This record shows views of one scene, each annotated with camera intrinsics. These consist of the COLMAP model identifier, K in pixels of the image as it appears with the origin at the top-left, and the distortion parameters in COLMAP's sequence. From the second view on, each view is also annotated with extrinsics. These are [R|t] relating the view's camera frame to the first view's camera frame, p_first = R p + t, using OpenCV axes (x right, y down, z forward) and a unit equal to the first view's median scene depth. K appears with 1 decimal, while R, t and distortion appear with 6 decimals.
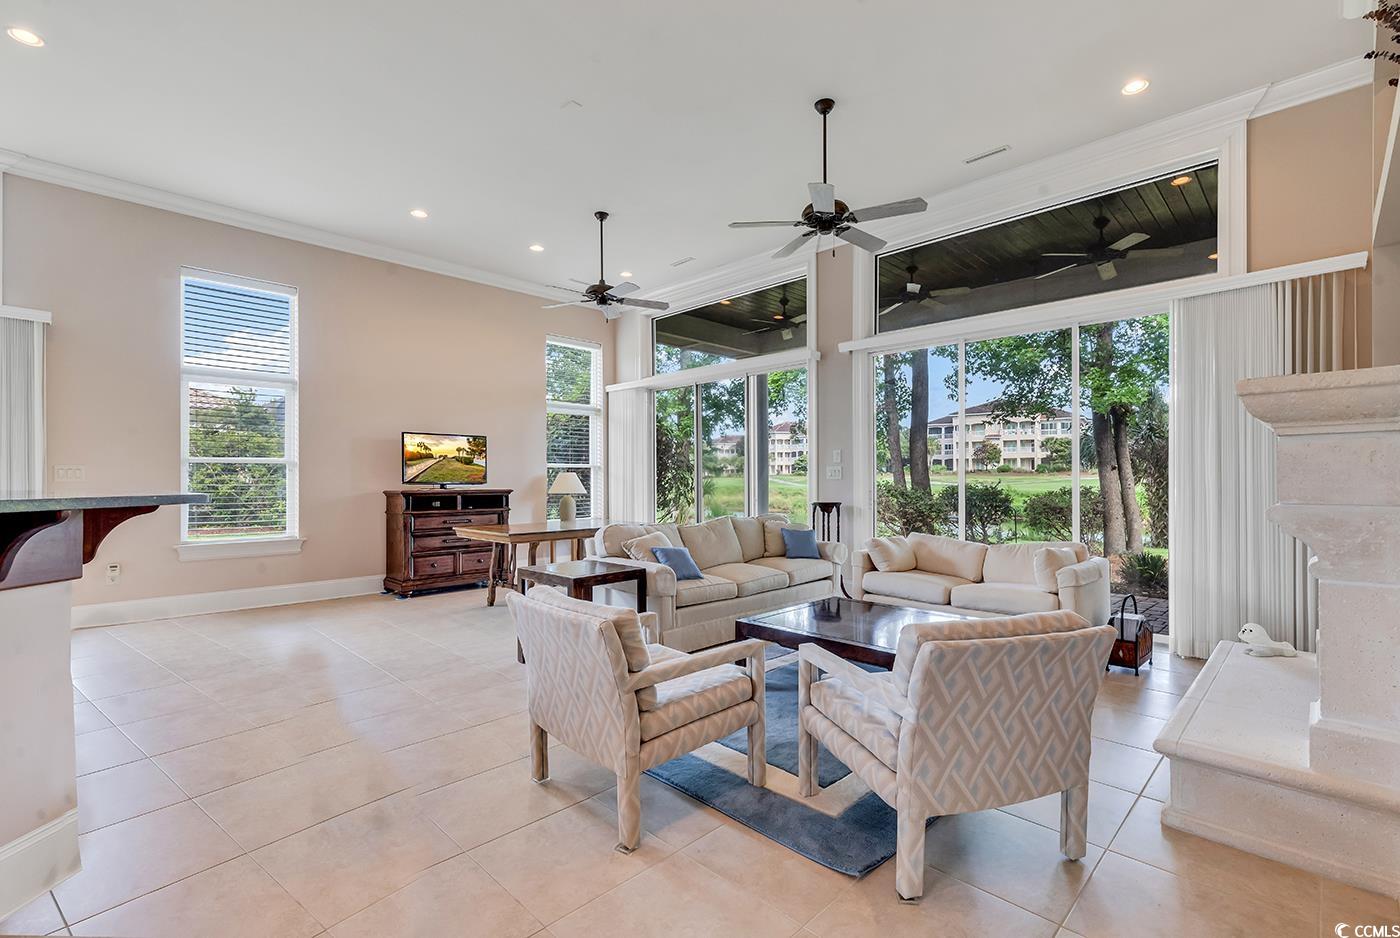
lens RADIAL K [[634.1, 0, 701.6], [0, 634.1, 476.9], [0, 0, 1]] dist [0.015311, -0.000600]
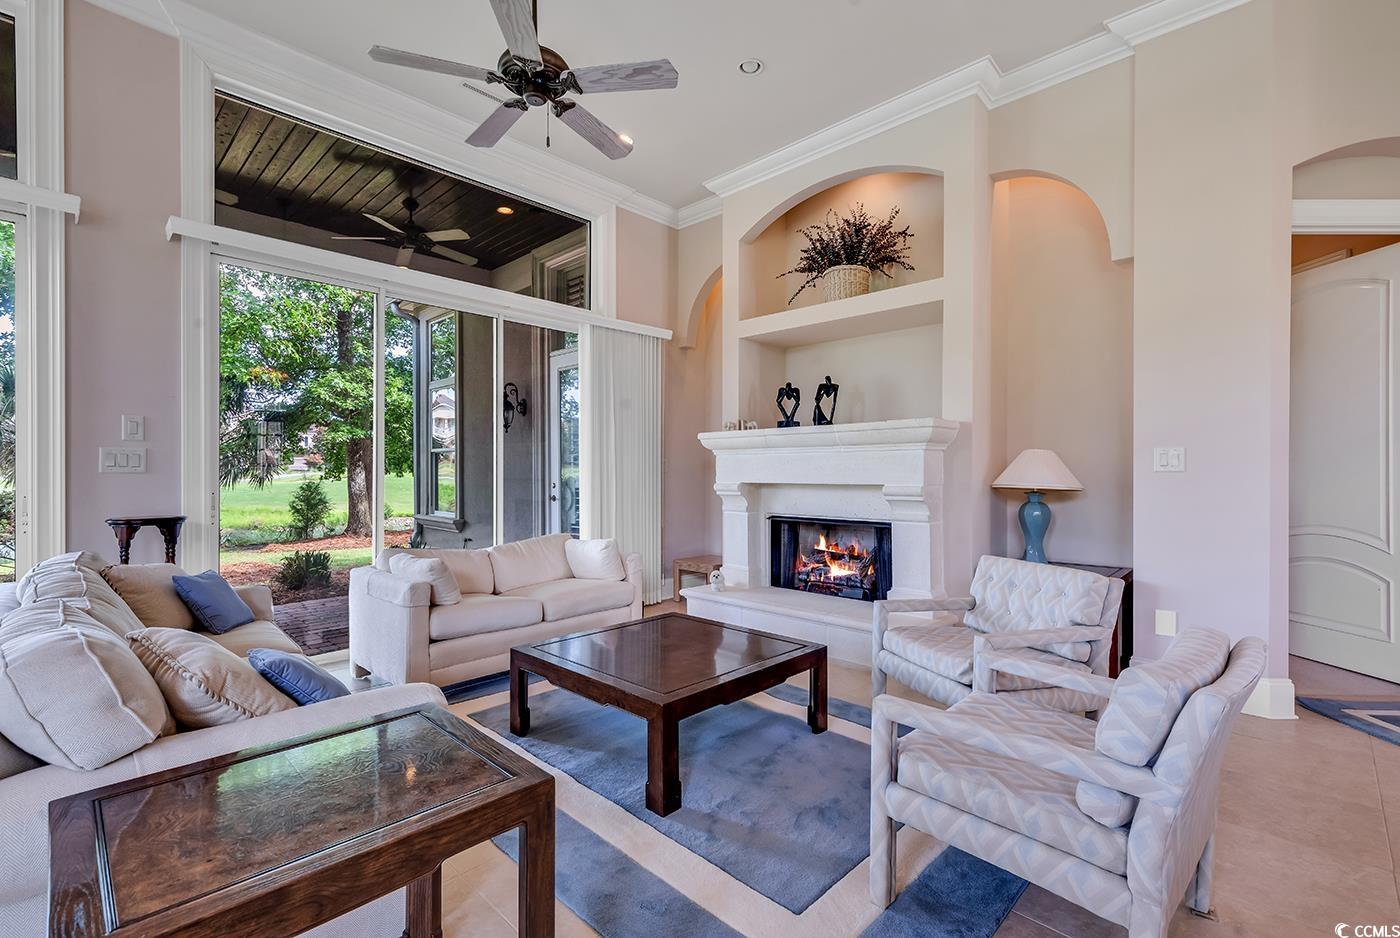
lens RADIAL K [[628.5, 0, 703.6], [0, 628.5, 474.1], [0, 0, 1]] dist [0.009159, -0.000138]
pose [[-0.014194, 0.000059, 0.999899, -0.326713], [-0.003466, 0.999994, -0.000108, 0.003679], [-0.999893, -0.003467, -0.014194, 0.584949]]
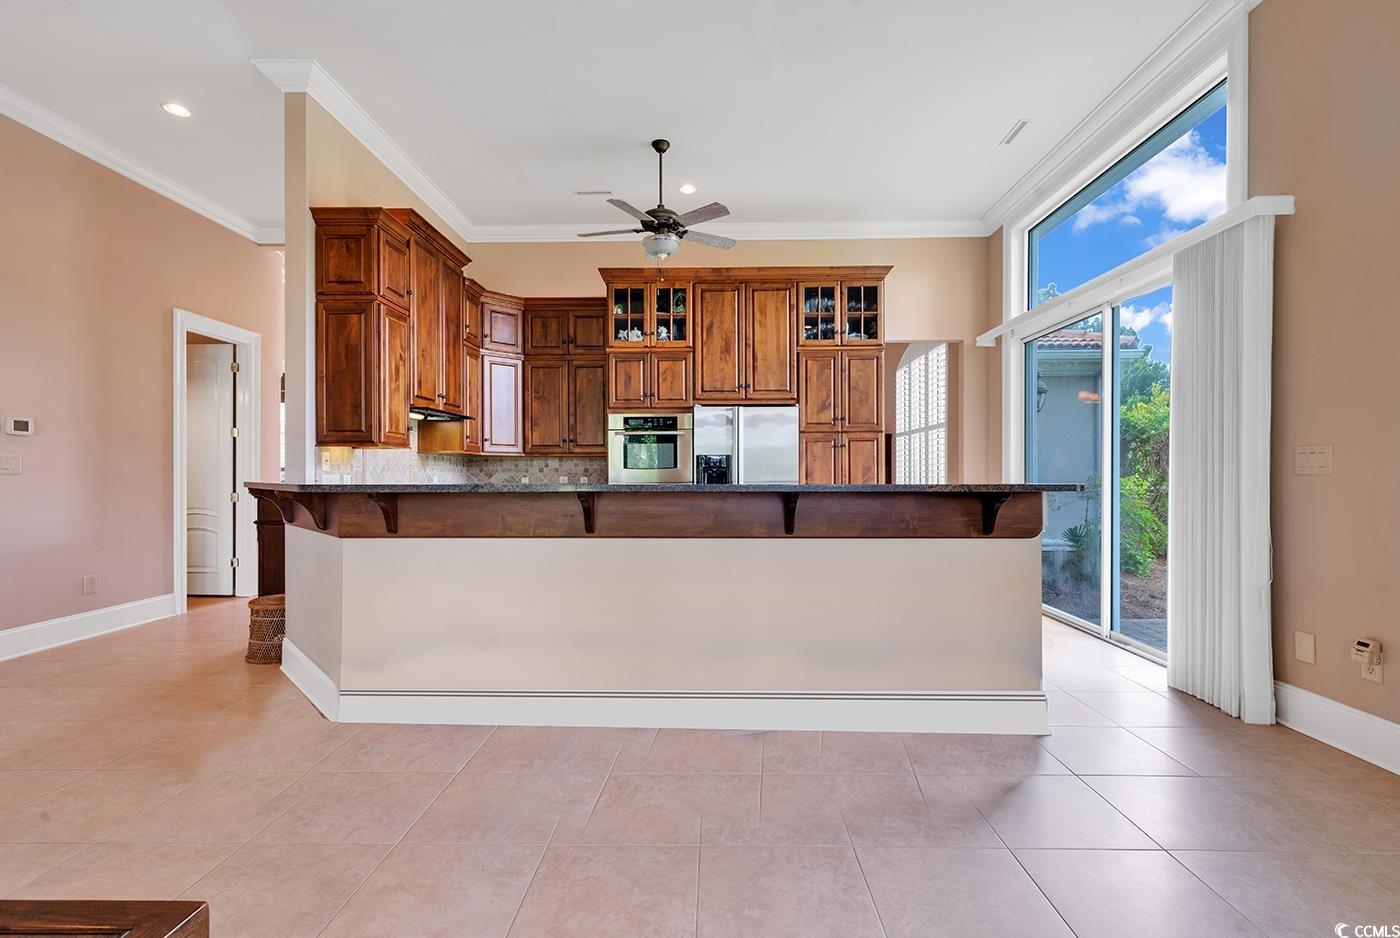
lens RADIAL K [[628.5, 0, 703.6], [0, 628.5, 474.1], [0, 0, 1]] dist [0.009159, -0.000138]
pose [[-0.718651, 0.002206, -0.695367, -0.183374], [0.003567, 0.999994, -0.000514, 0.003536], [0.695361, -0.002849, -0.718655, 0.894406]]
